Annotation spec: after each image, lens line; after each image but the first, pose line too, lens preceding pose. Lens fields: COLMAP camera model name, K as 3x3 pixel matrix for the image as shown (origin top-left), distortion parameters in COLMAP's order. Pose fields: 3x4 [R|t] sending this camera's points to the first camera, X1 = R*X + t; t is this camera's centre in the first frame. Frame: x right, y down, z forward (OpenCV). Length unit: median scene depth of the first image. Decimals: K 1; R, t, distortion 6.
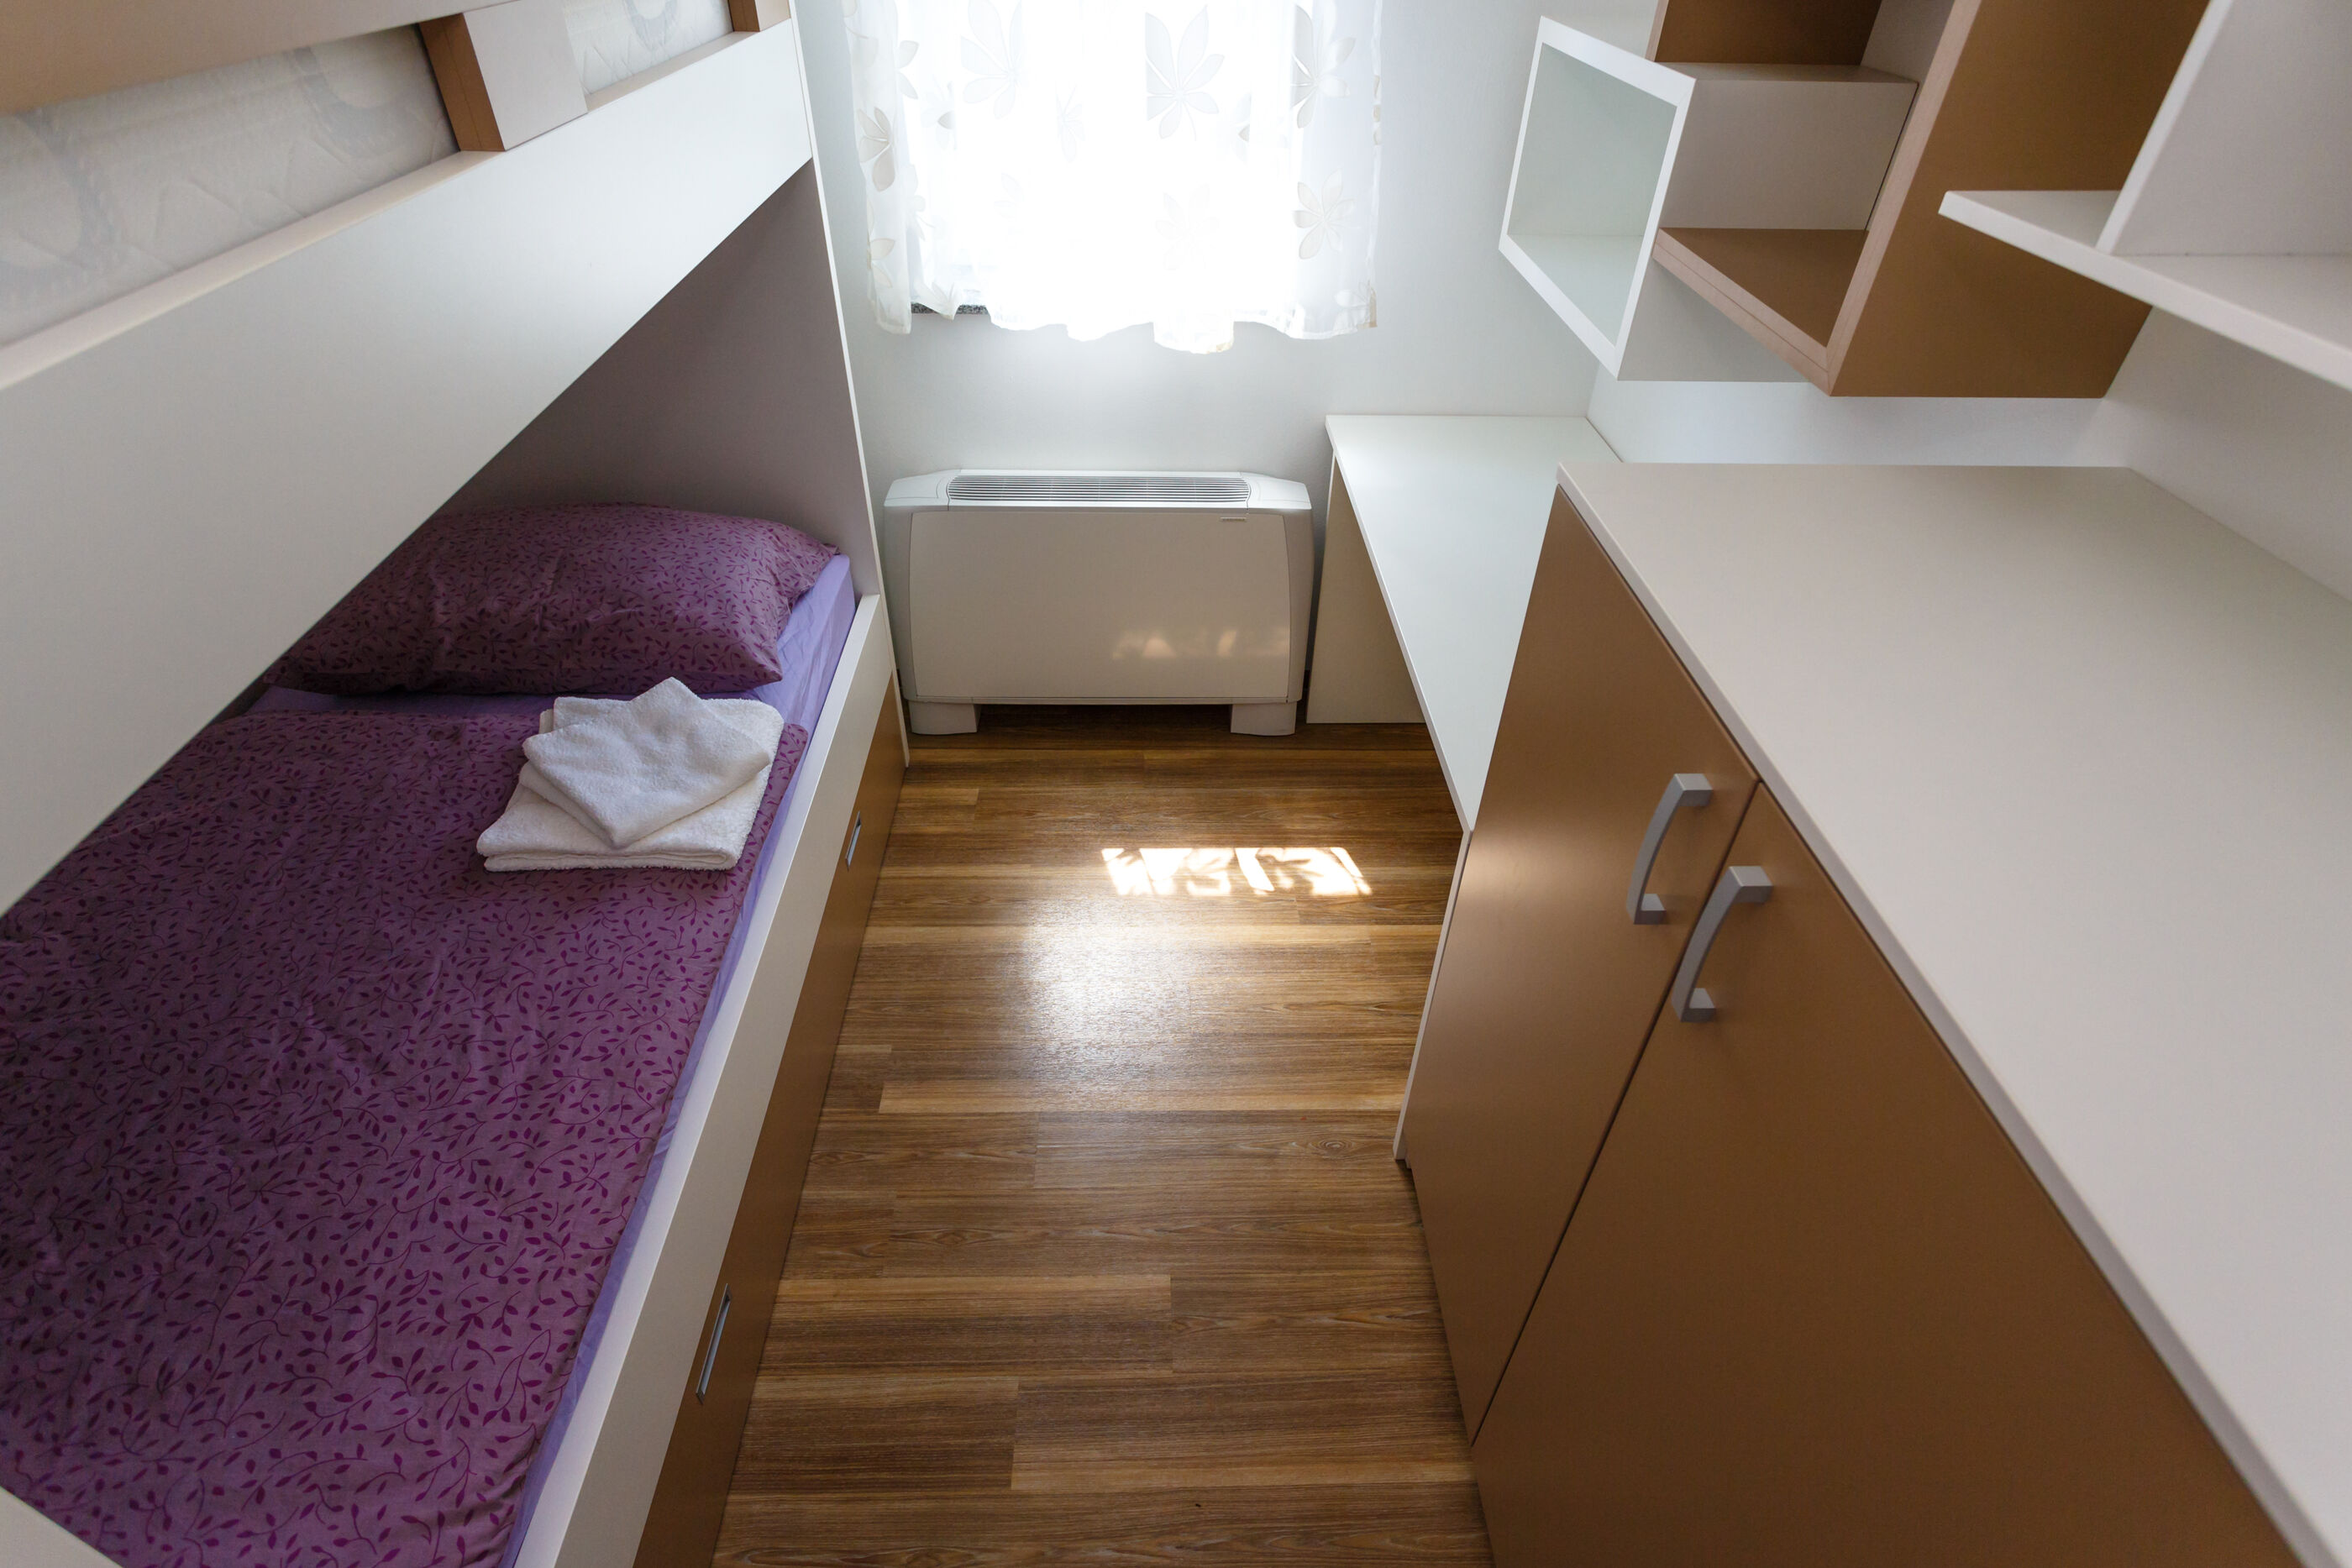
lens RADIAL K [[1145.9, 0, 1181.4], [0, 1145.9, 763.4], [0, 0, 1]] dist [-0.003401, 0.004183]
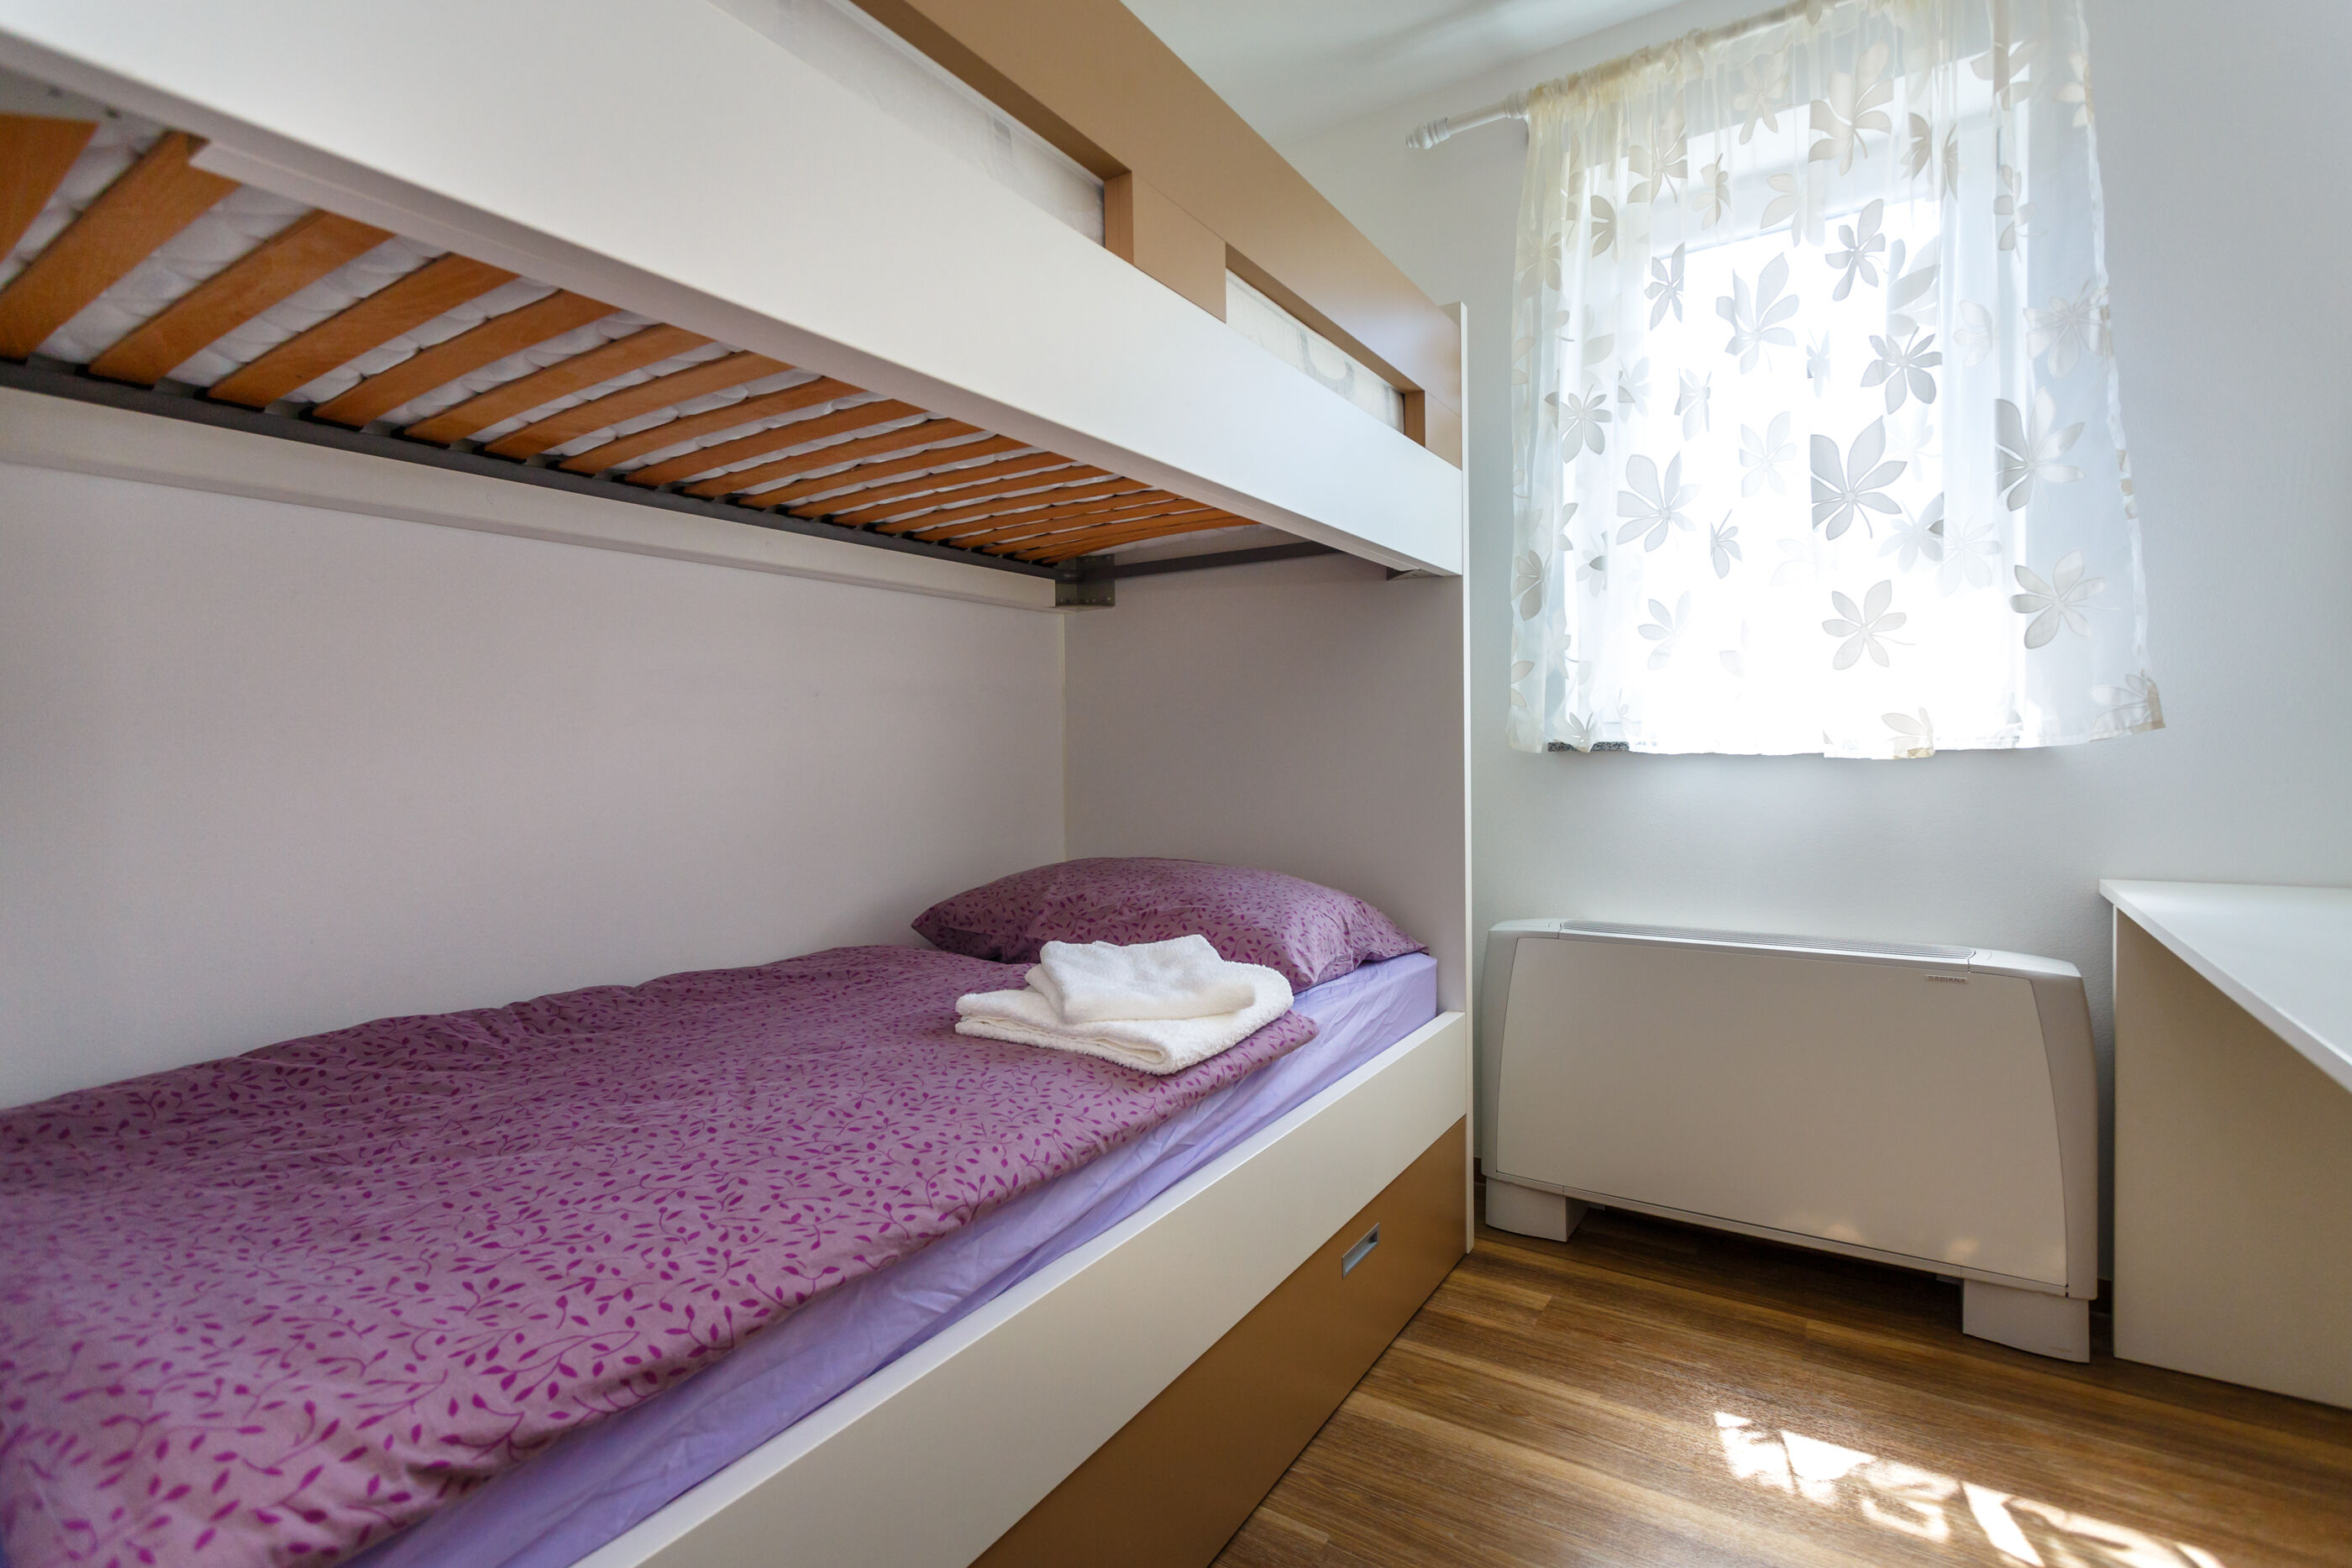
lens RADIAL K [[1098.4, 0, 1191.4], [0, 1098.4, 783.2], [0, 0, 1]] dist [0.000961, 0.003880]
pose [[0.823254, -0.019318, -0.567344, 0.057804], [-0.317236, 0.813142, -0.488018, 0.219170], [0.470759, 0.581745, 0.663294, 0.255545]]
